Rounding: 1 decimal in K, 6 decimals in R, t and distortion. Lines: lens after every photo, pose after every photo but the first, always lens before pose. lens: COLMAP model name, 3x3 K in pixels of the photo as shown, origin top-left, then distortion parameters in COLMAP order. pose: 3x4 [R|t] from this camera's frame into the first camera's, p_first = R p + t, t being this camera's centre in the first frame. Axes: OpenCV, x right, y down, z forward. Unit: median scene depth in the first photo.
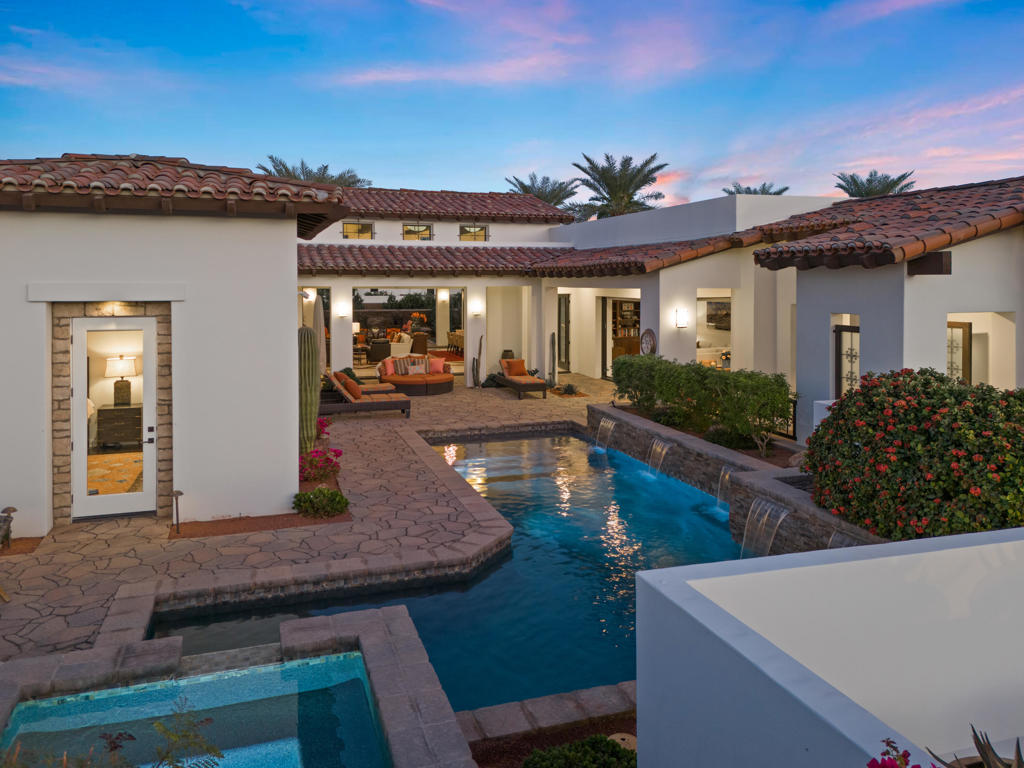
lens RADIAL K [[783.3, 0, 510.8], [0, 783.3, 292.1], [0, 0, 1]] dist [0.048401, -0.035218]
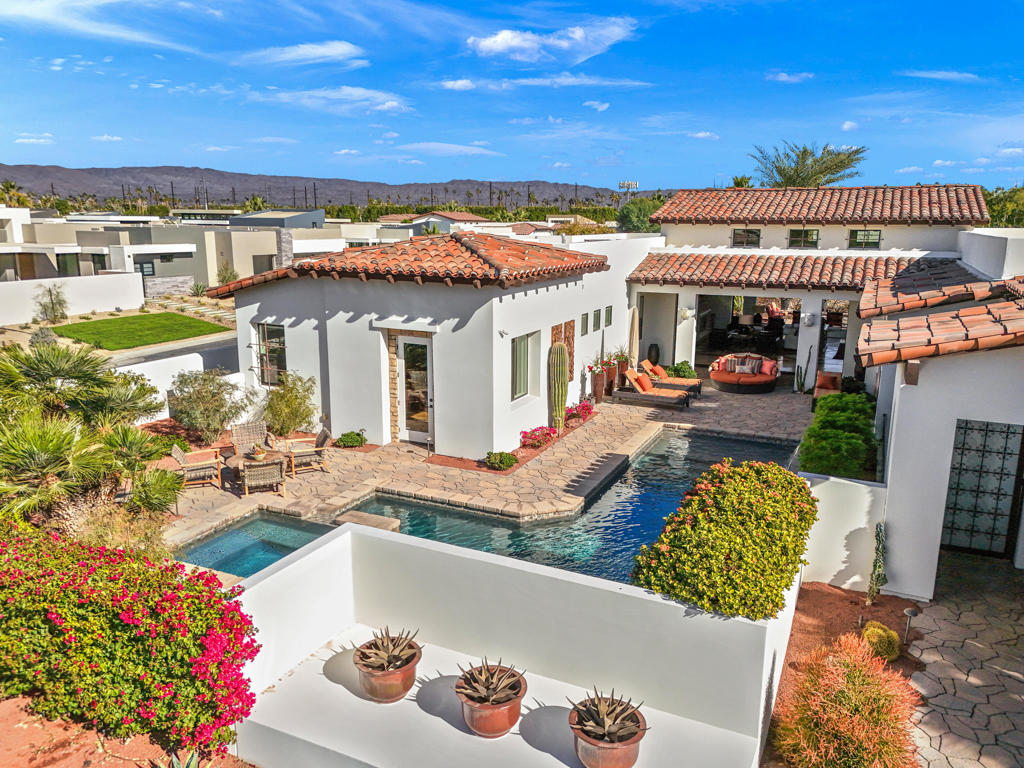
lens RADIAL K [[752.1, 0, 512.0], [0, 752.1, 384.0], [0, 0, 1]] dist [0.087992, -0.106489]
pose [[0.721995, 0.151558, -0.675095, 0.559638], [-0.018621, 0.979617, 0.200009, -0.140477], [0.691648, -0.131835, 0.710100, -0.050995]]
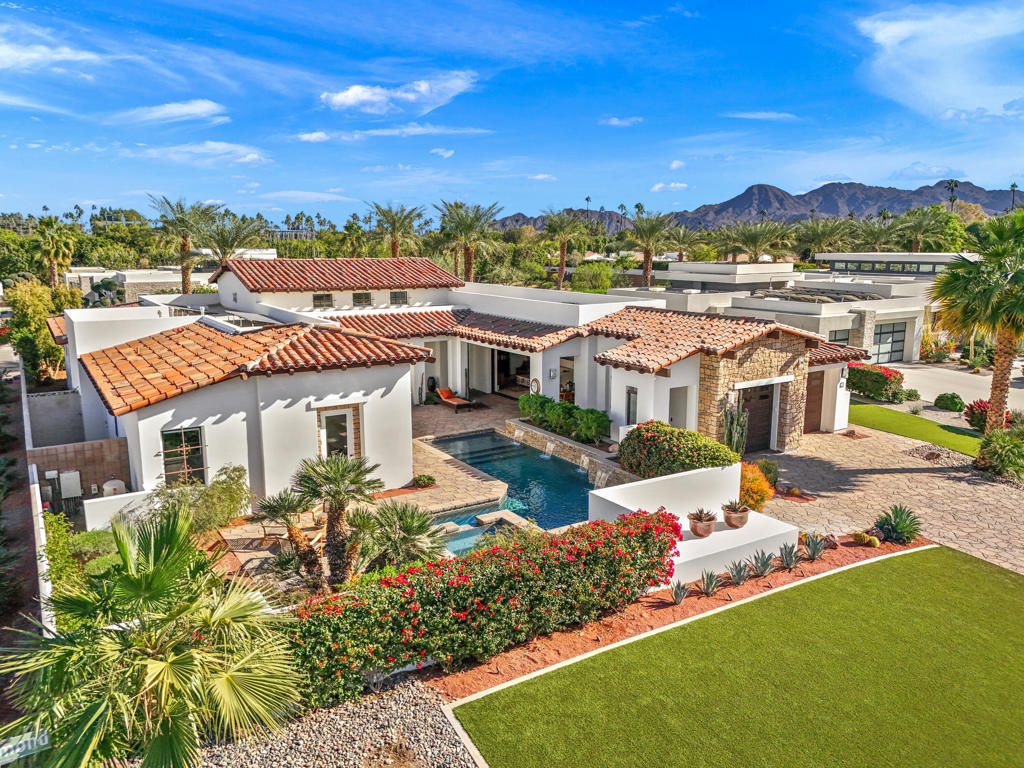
lens RADIAL K [[769.3, 0, 512.0], [0, 769.3, 384.0], [0, 0, 1]] dist [0.044797, -0.004101]
pose [[0.967970, -0.044632, 0.247066, -0.373571], [0.002848, 0.985961, 0.166954, -0.277538], [-0.251049, -0.160902, 0.954508, -0.840374]]
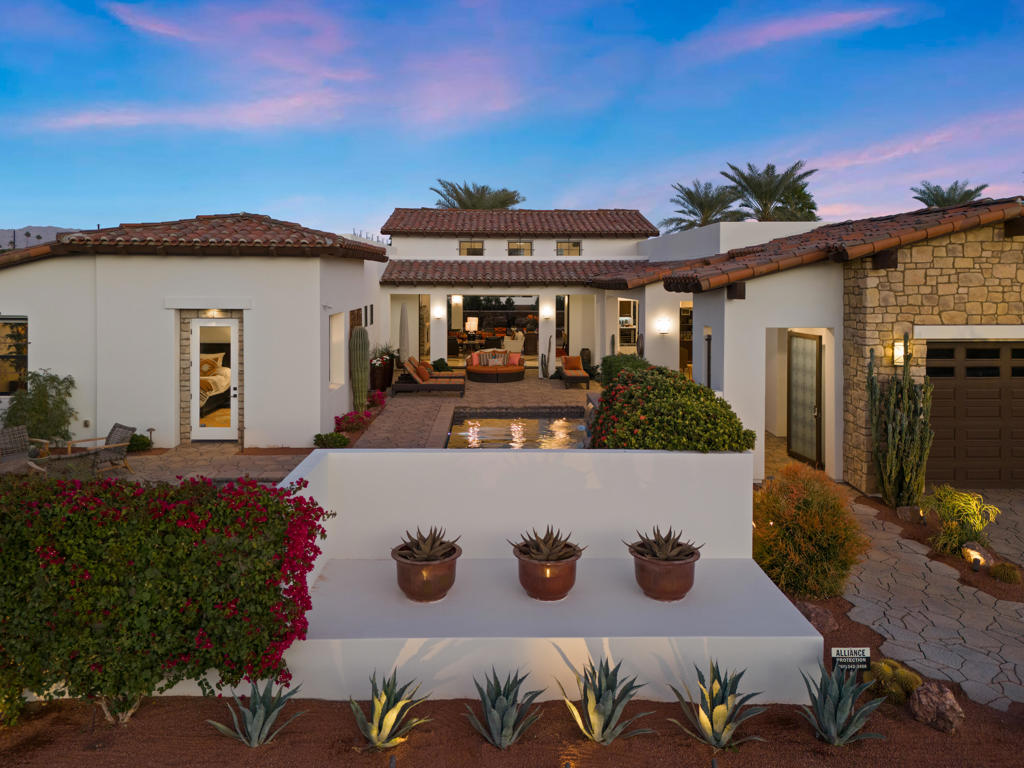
lens RADIAL K [[783.3, 0, 510.8], [0, 783.3, 292.1], [0, 0, 1]] dist [0.048401, -0.035218]
pose [[0.957281, 0.009173, -0.289015, 0.370669], [-0.008466, 0.999957, 0.003695, -0.022909], [0.289036, -0.001091, 0.957318, -0.253411]]
